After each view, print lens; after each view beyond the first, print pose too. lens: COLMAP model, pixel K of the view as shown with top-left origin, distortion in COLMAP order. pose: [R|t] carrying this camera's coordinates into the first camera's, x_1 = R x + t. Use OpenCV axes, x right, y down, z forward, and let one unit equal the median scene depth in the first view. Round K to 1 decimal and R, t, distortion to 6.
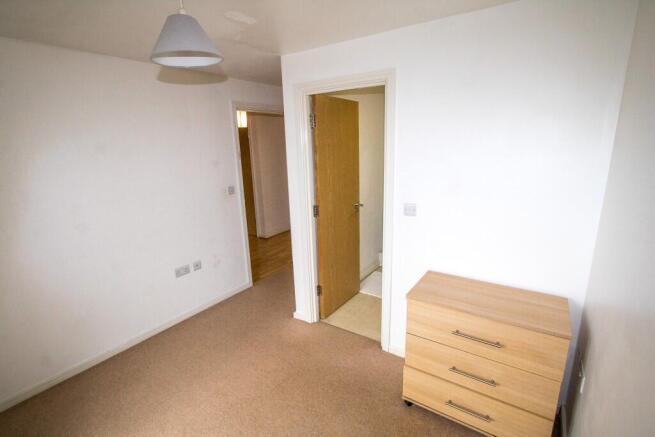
lens RADIAL K [[312.6, 0, 327.5], [0, 312.6, 218.5], [0, 0, 1]] dist [-0.001927, -0.000354]
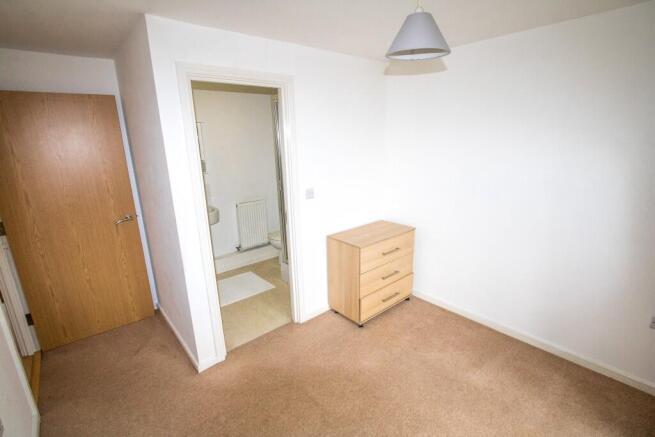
lens RADIAL K [[312.6, 0, 327.5], [0, 312.6, 218.5], [0, 0, 1]] dist [-0.001927, -0.000354]
pose [[0.270263, -0.226730, 0.935709, -1.070969], [0.246314, 0.955815, 0.160459, -0.138240], [-0.930746, 0.187112, 0.314168, 0.673730]]
